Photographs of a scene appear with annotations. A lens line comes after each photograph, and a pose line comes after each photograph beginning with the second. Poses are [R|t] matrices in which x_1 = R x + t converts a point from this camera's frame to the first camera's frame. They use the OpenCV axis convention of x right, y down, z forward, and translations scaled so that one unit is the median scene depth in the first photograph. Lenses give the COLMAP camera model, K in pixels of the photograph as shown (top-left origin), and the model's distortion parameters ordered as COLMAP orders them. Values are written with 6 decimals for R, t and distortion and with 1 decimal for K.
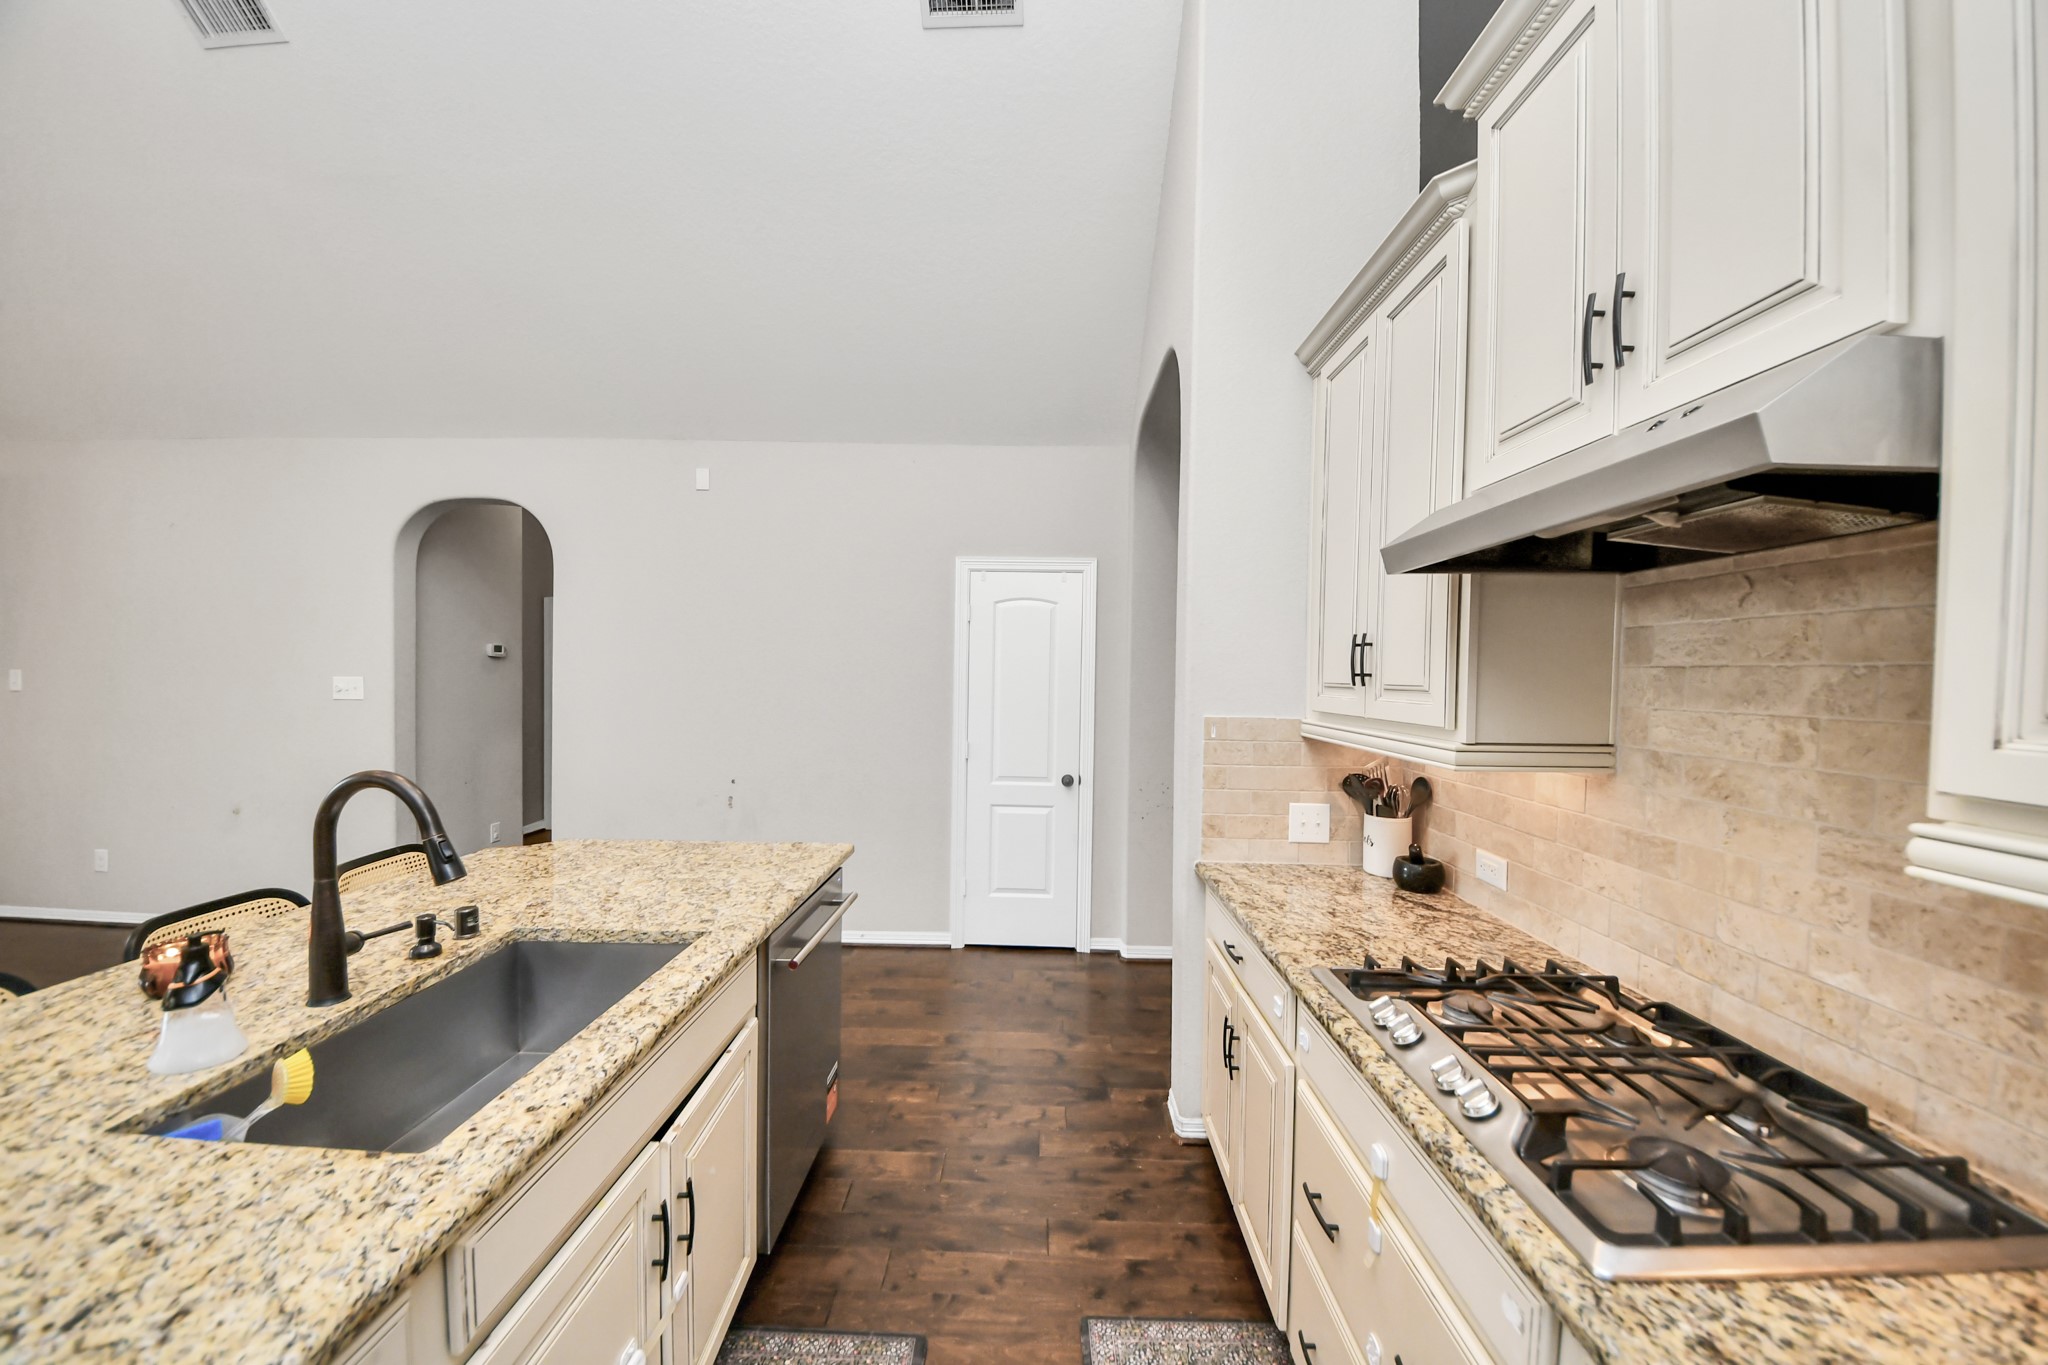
lens RADIAL K [[719.1, 0, 1040.2], [0, 719.1, 687.1], [0, 0, 1]] dist [0.000328, -0.012629]
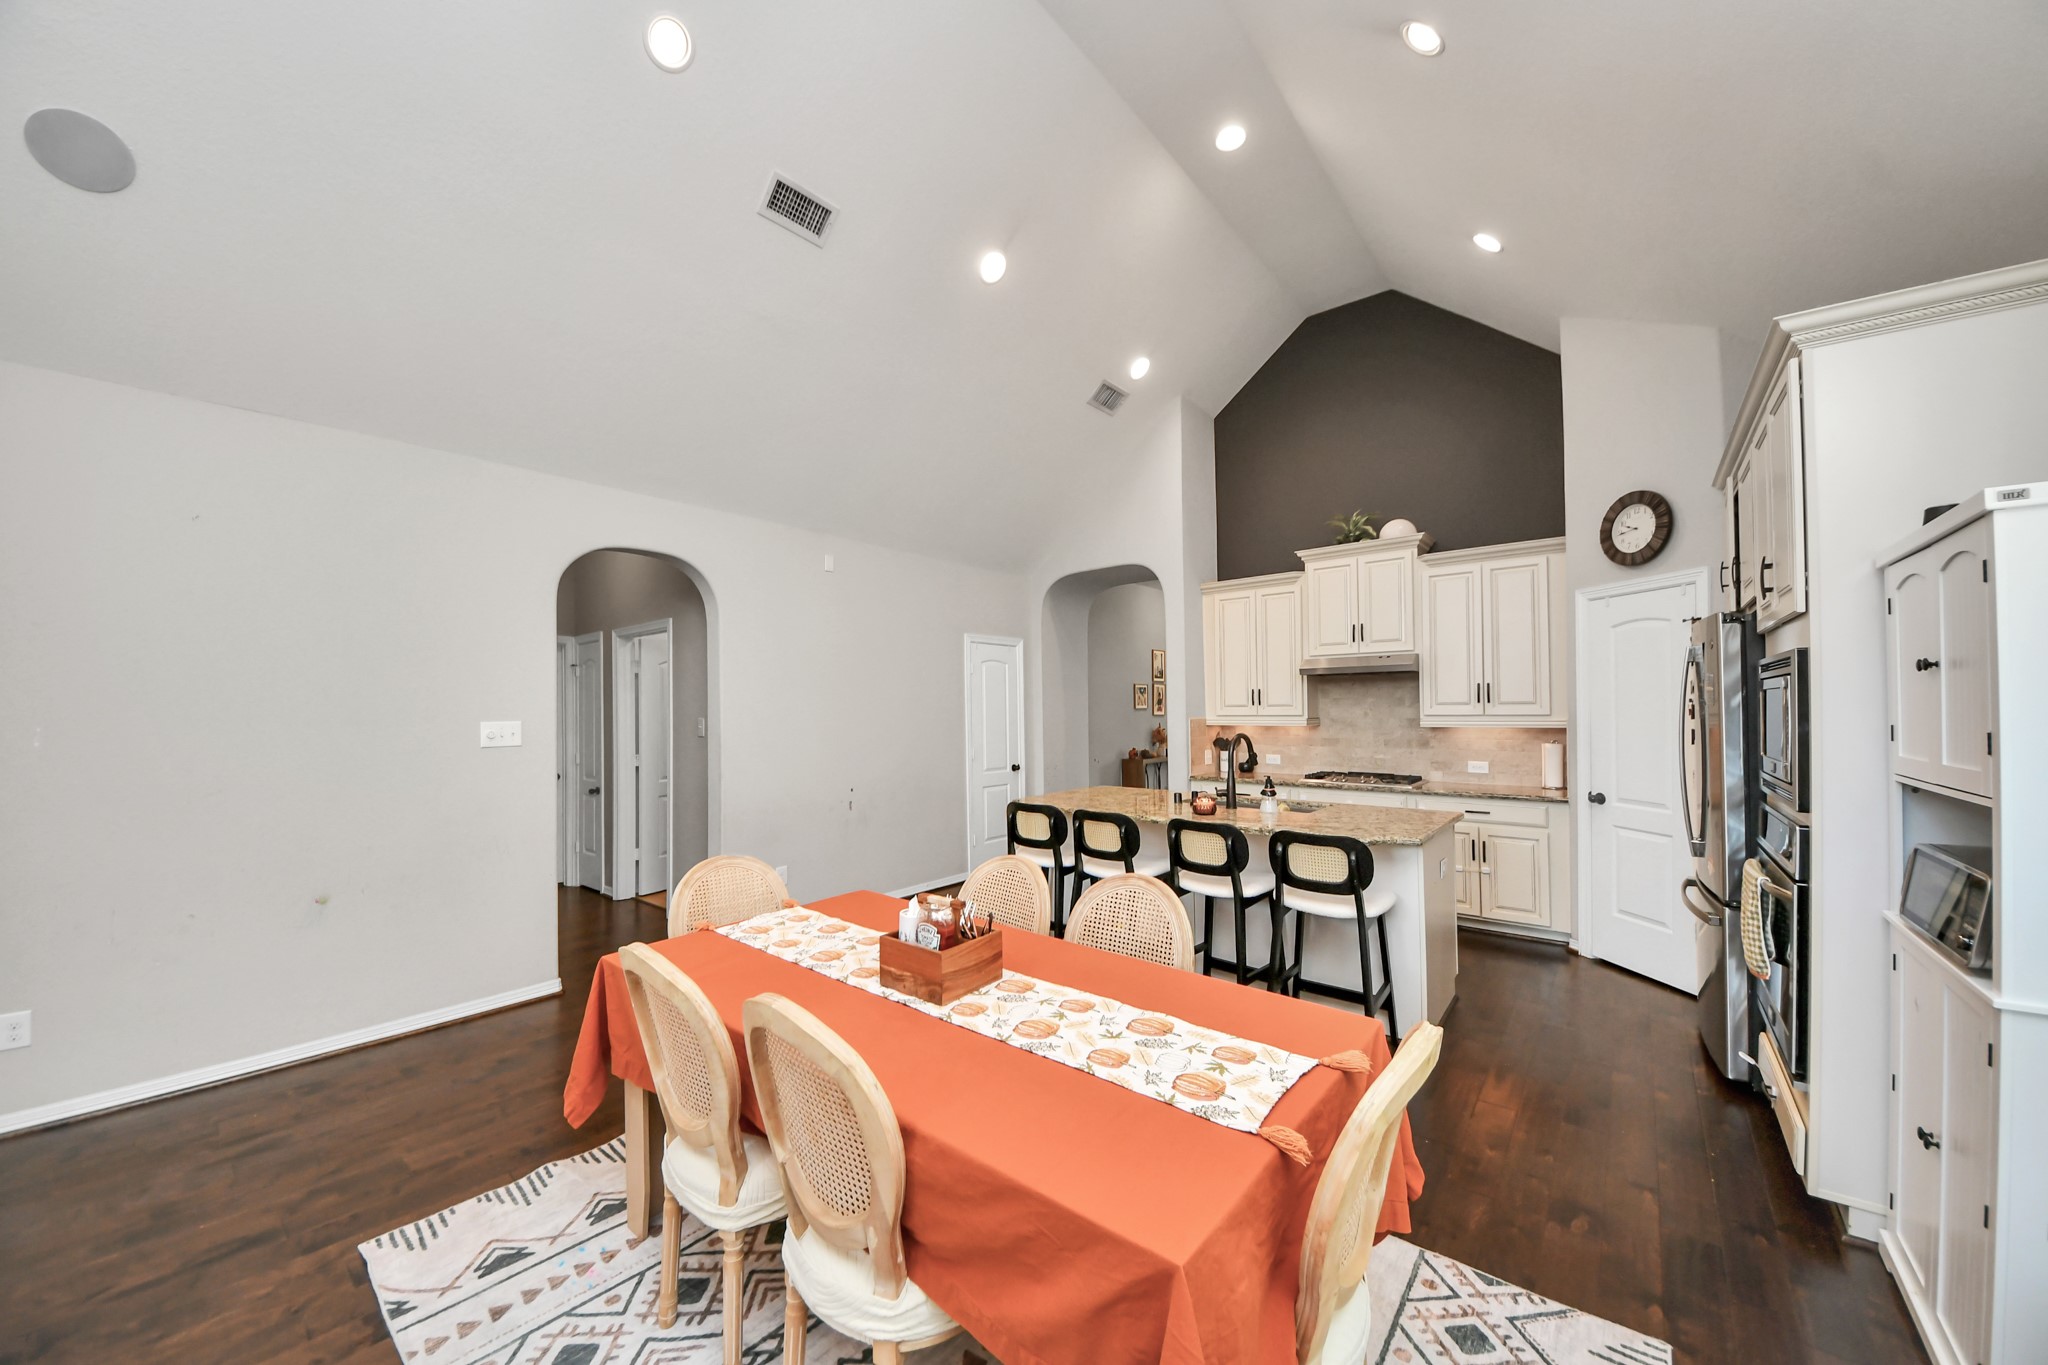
lens RADIAL K [[733.7, 0, 1016.2], [0, 733.7, 705.3], [0, 0, 1]] dist [0.014591, -0.000001]
pose [[0.632810, -0.016331, 0.774135, -2.229313], [0.032170, 0.999469, -0.005212, -0.016263], [-0.773639, 0.028202, 0.632999, -0.198726]]
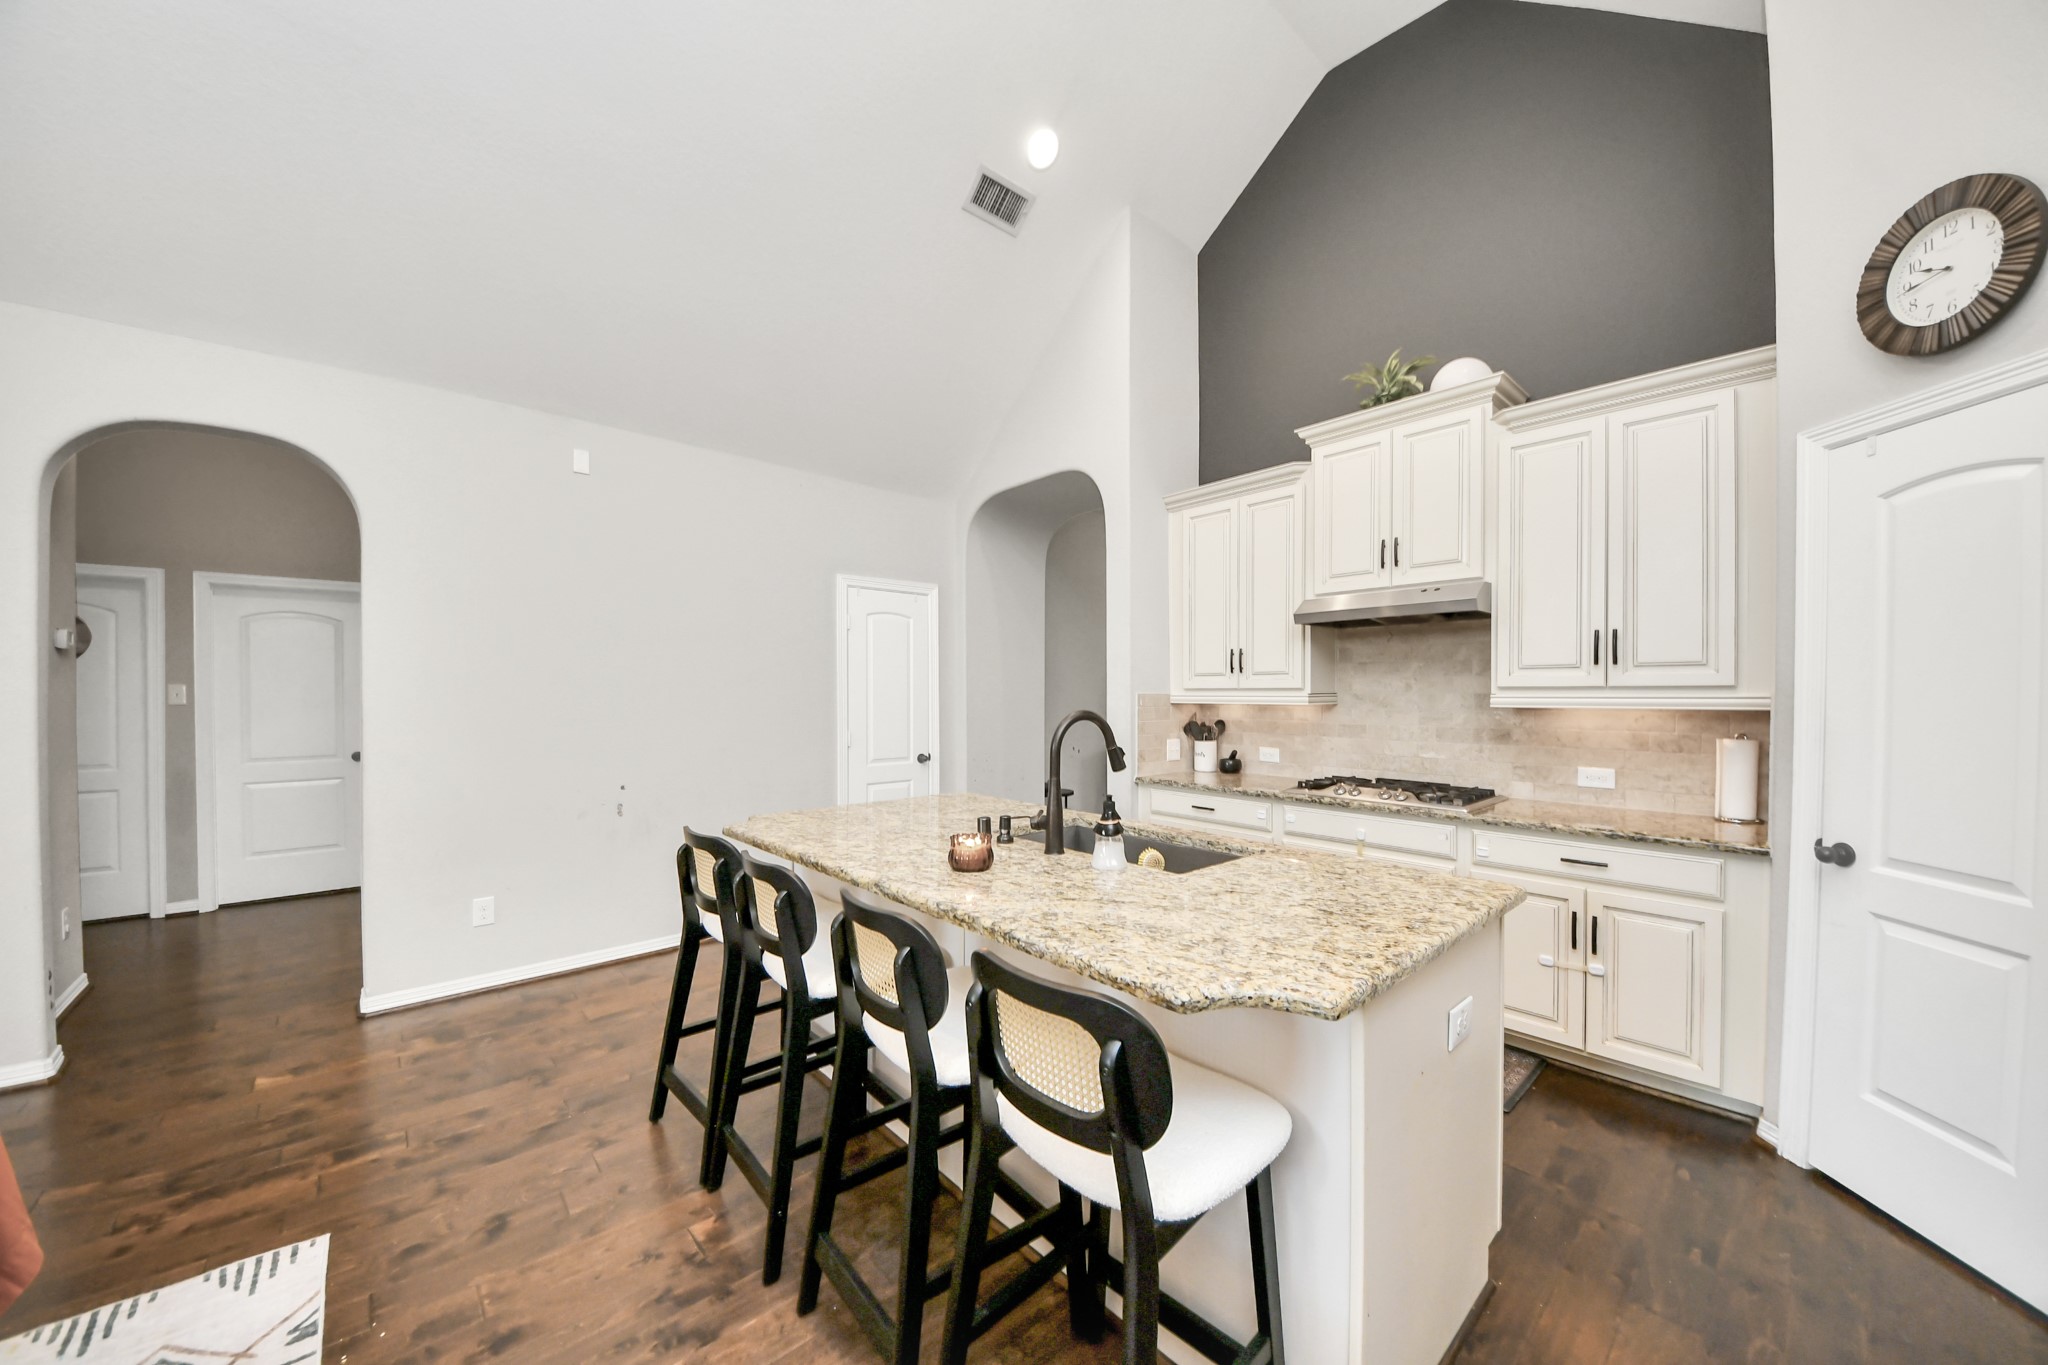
lens RADIAL K [[728.6, 0, 1028.5], [0, 728.6, 706.3], [0, 0, 1]] dist [0.019179, -0.013384]
pose [[0.734136, -0.029487, 0.678362, -1.181045], [0.023798, 0.999560, 0.017693, 0.033735], [-0.678585, 0.003154, 0.734515, -0.129955]]
